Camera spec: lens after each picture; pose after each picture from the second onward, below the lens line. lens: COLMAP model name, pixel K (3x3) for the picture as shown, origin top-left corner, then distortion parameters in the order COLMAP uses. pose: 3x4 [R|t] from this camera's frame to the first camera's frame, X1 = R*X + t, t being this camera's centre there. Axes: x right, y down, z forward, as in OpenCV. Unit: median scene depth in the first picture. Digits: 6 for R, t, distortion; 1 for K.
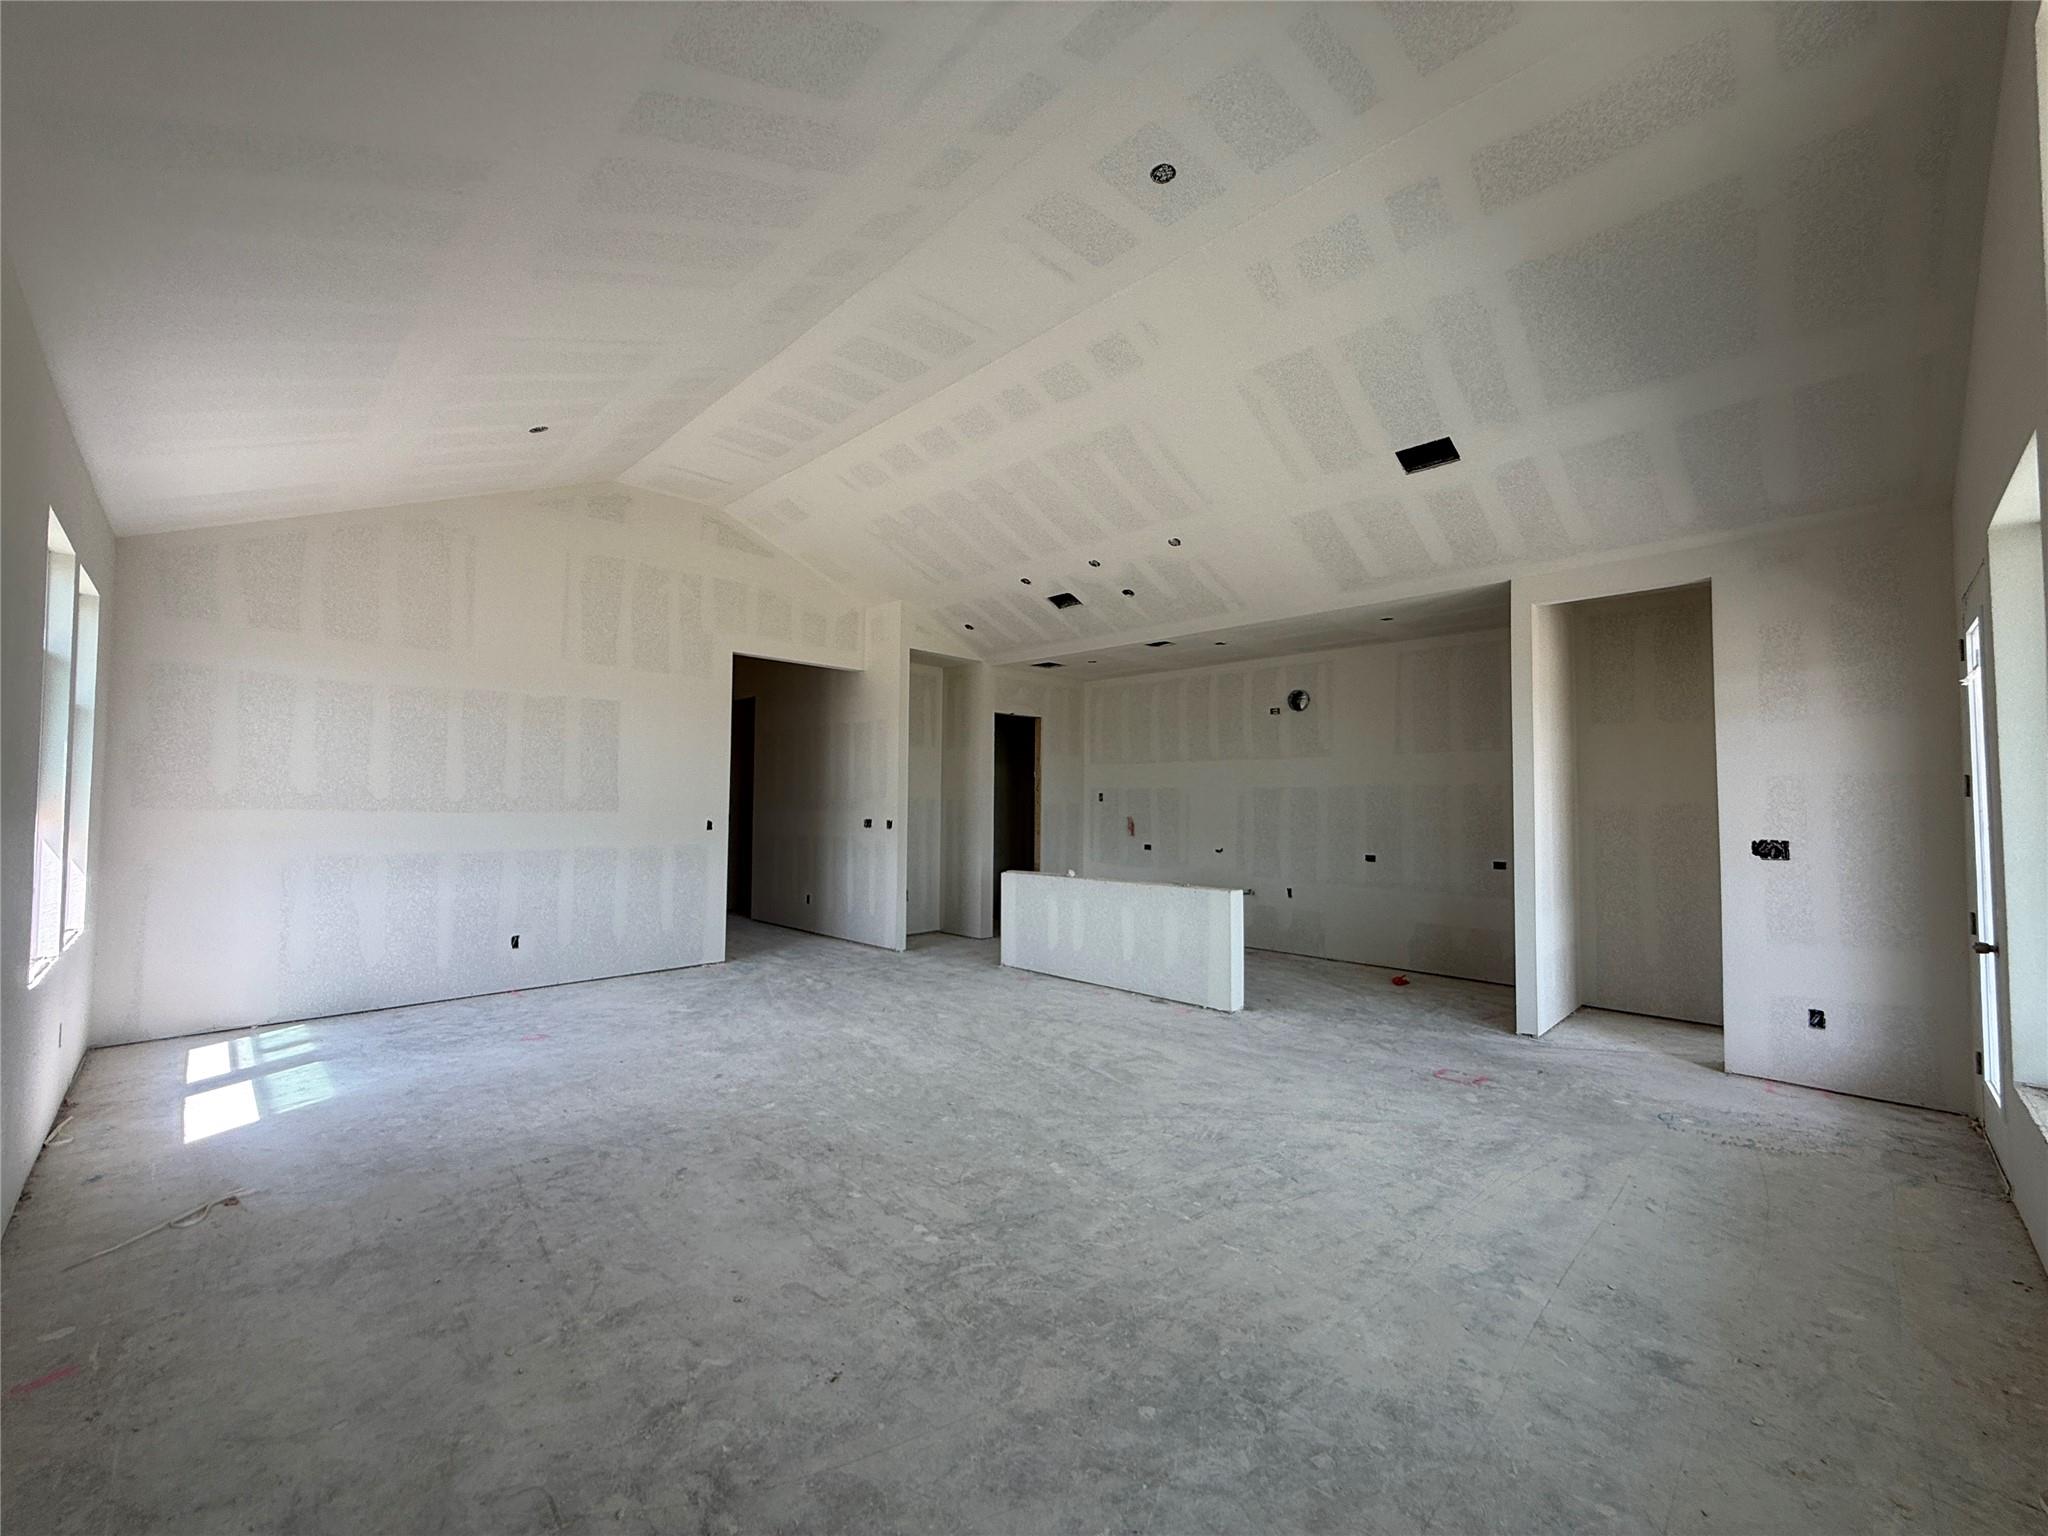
lens RADIAL K [[820.5, 0, 1019.1], [0, 820.5, 768.2], [0, 0, 1]] dist [-0.001625, -0.000029]
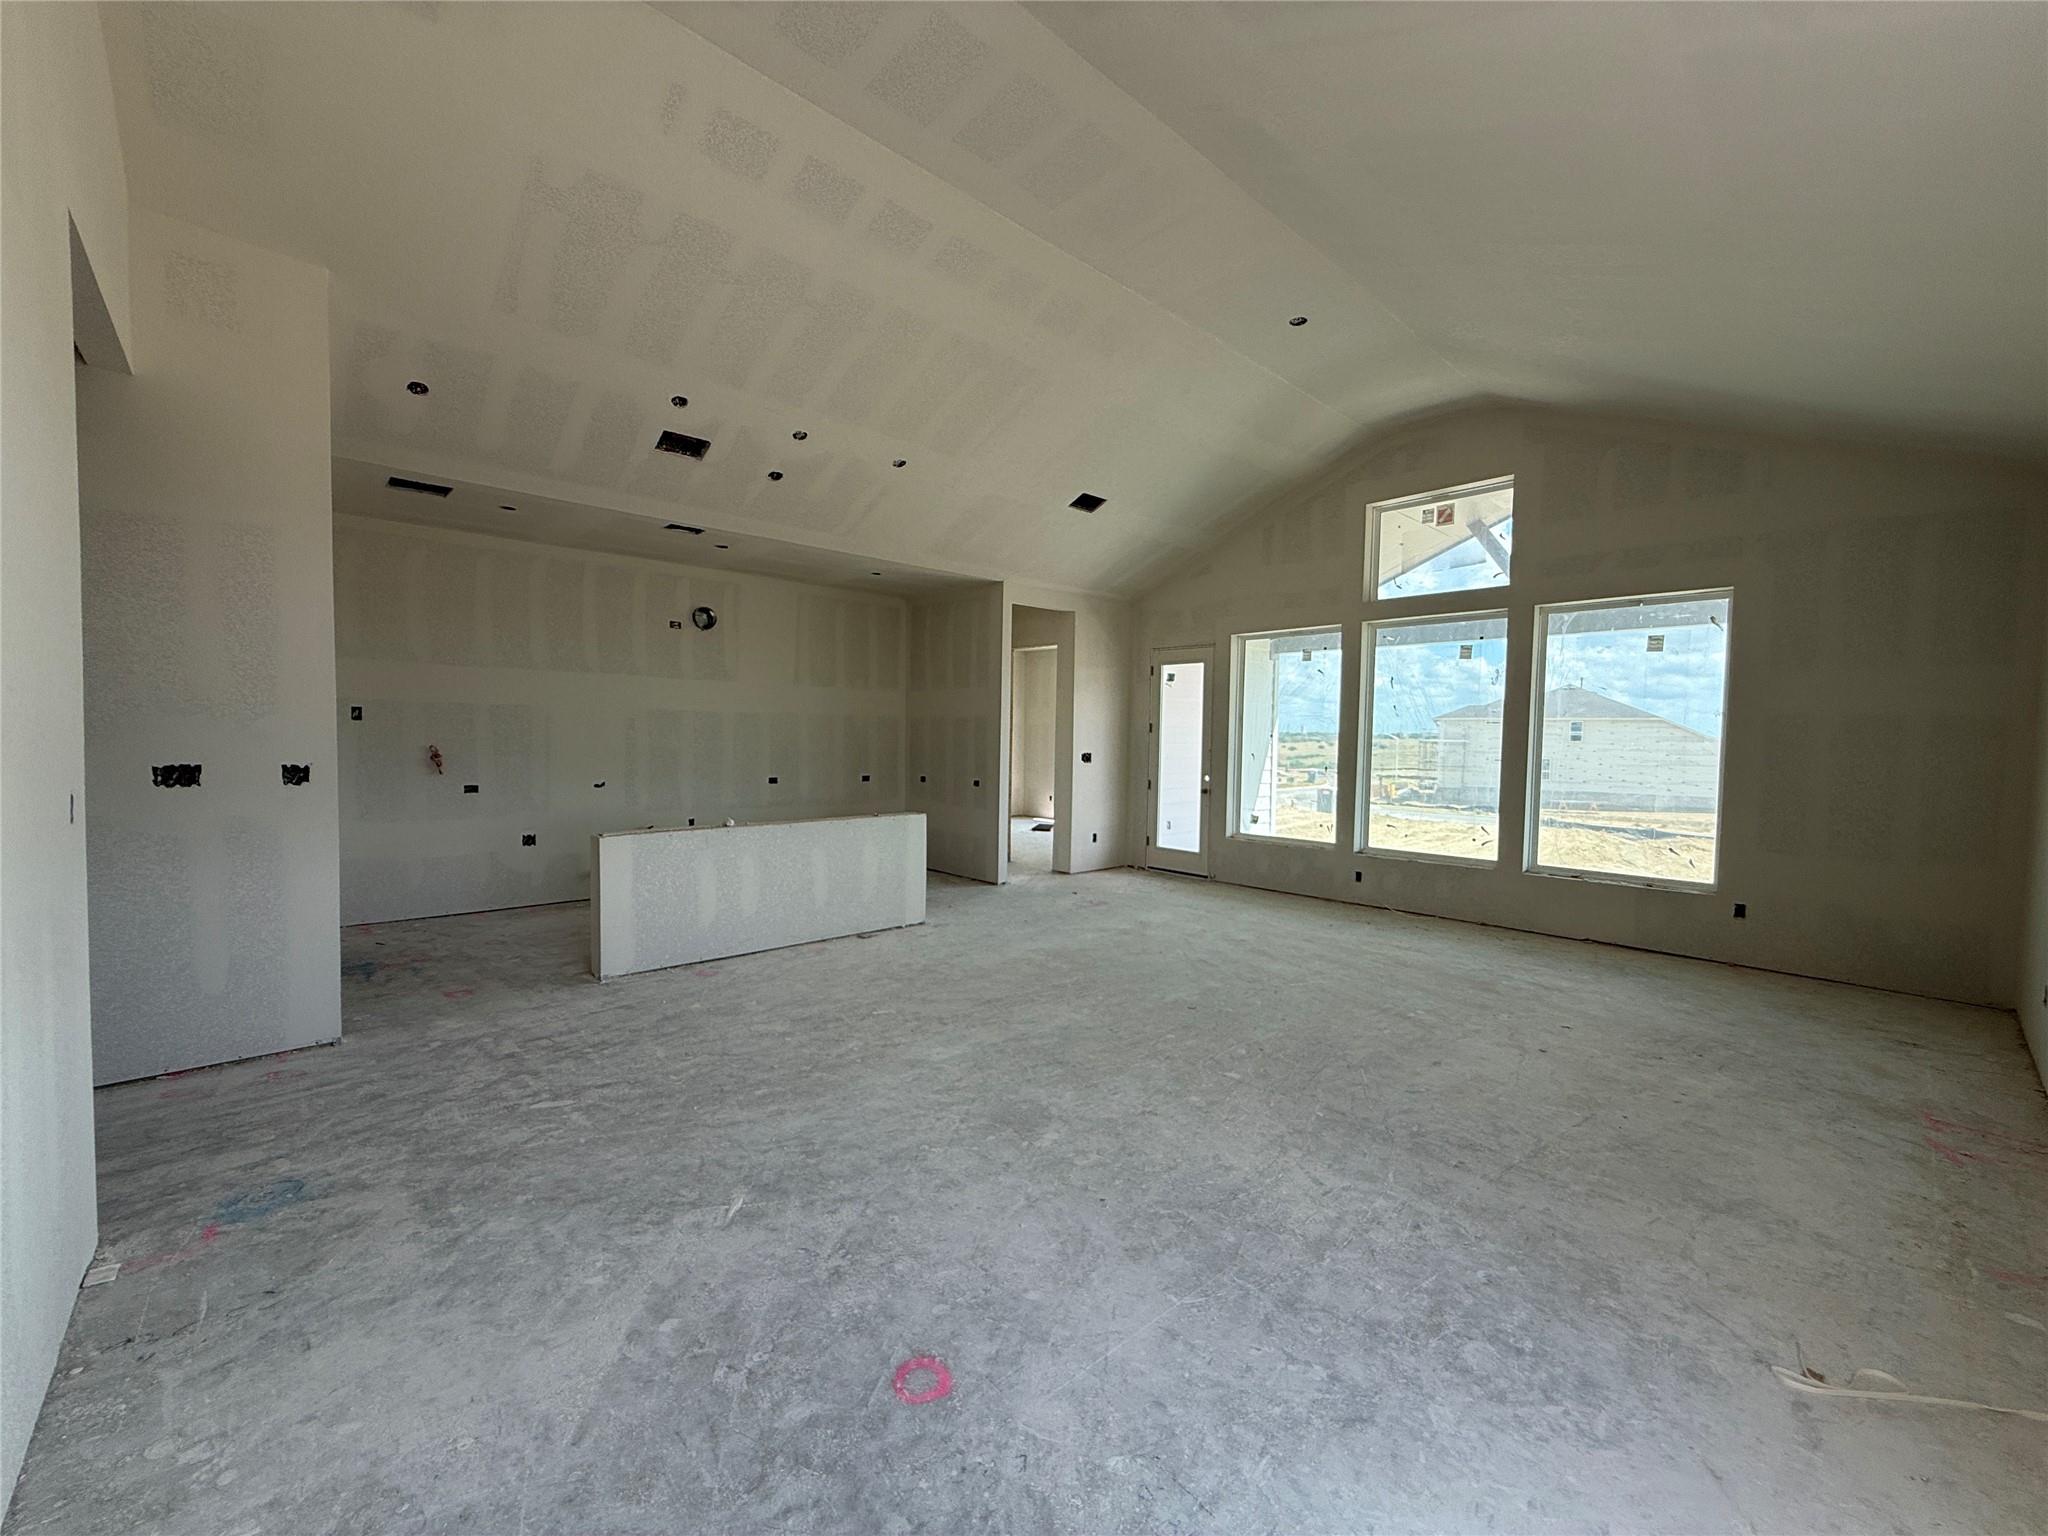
lens RADIAL K [[820.5, 0, 1020.4], [0, 820.5, 772.8], [0, 0, 1]] dist [-0.001625, -0.000029]
pose [[0.040220, -0.052948, 0.997787, -1.021687], [-0.059805, 0.996677, 0.055299, 0.034194], [-0.997399, -0.061897, 0.036920, 1.036752]]
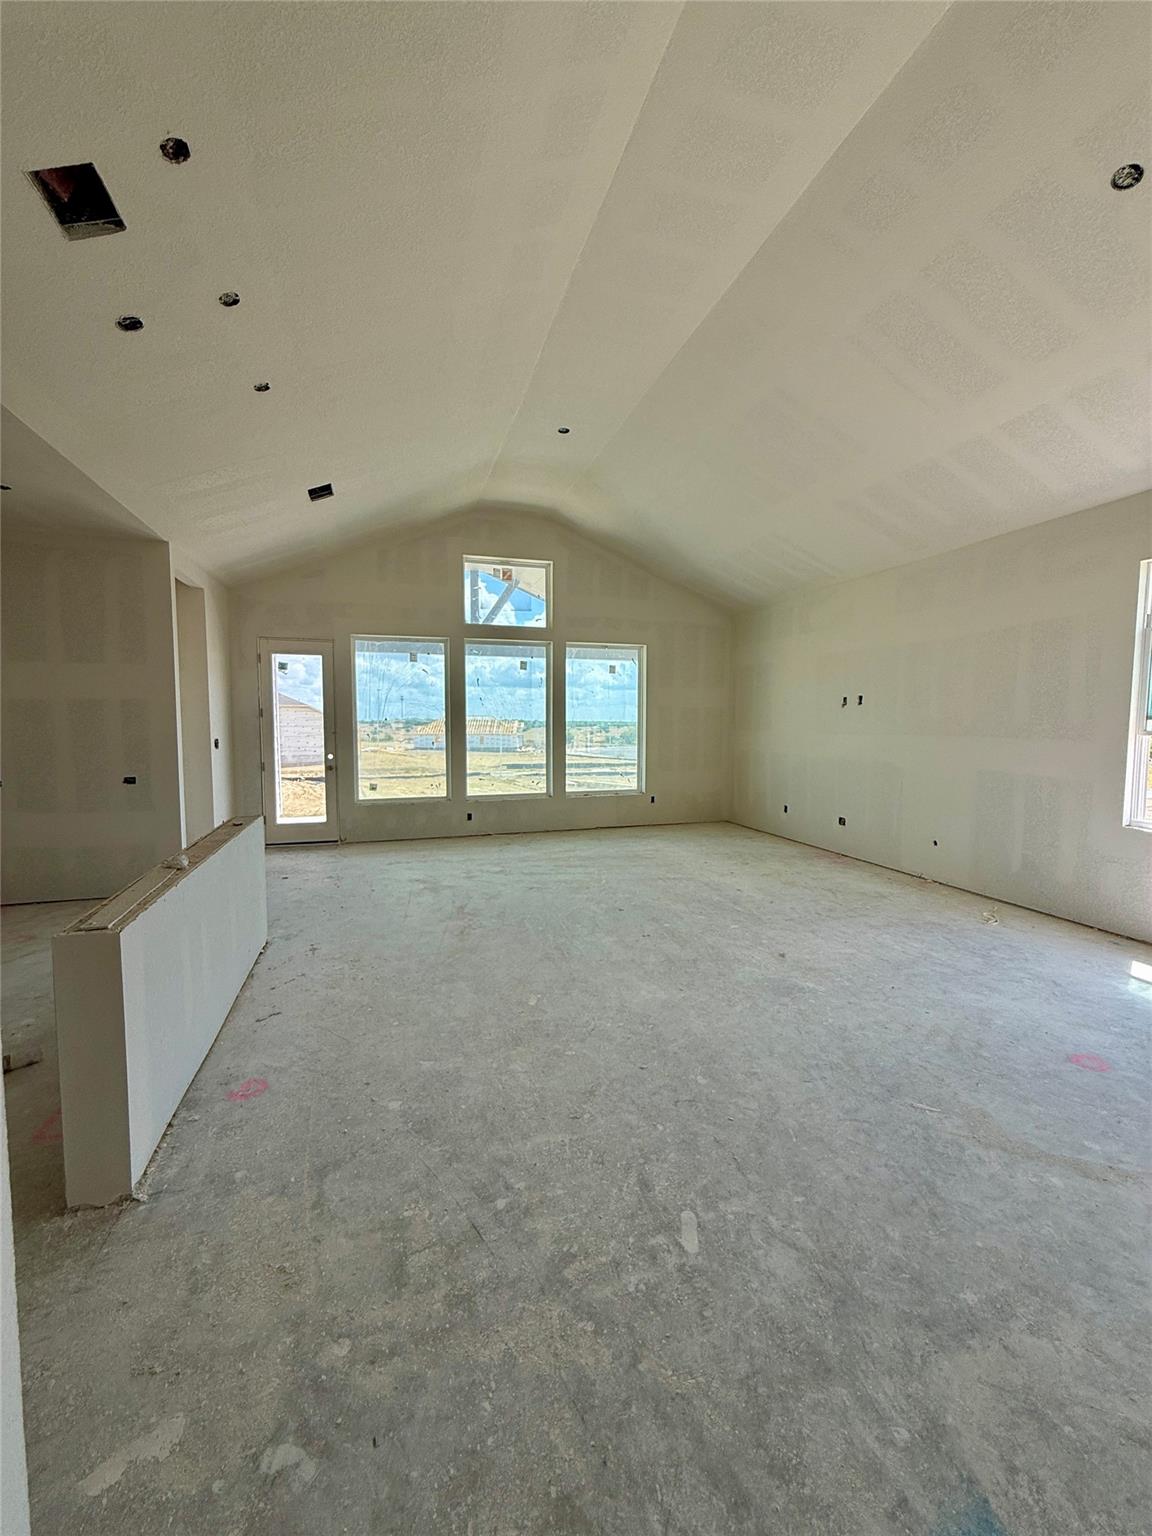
lens RADIAL K [[615.4, 0, 575.2], [0, 615.4, 765.1], [0, 0, 1]] dist [-0.001625, -0.000029]
pose [[-0.886890, -0.039650, 0.460275, -0.467186], [-0.027368, 0.999070, 0.033331, 0.074529], [-0.461169, 0.016964, -0.887150, 1.800733]]
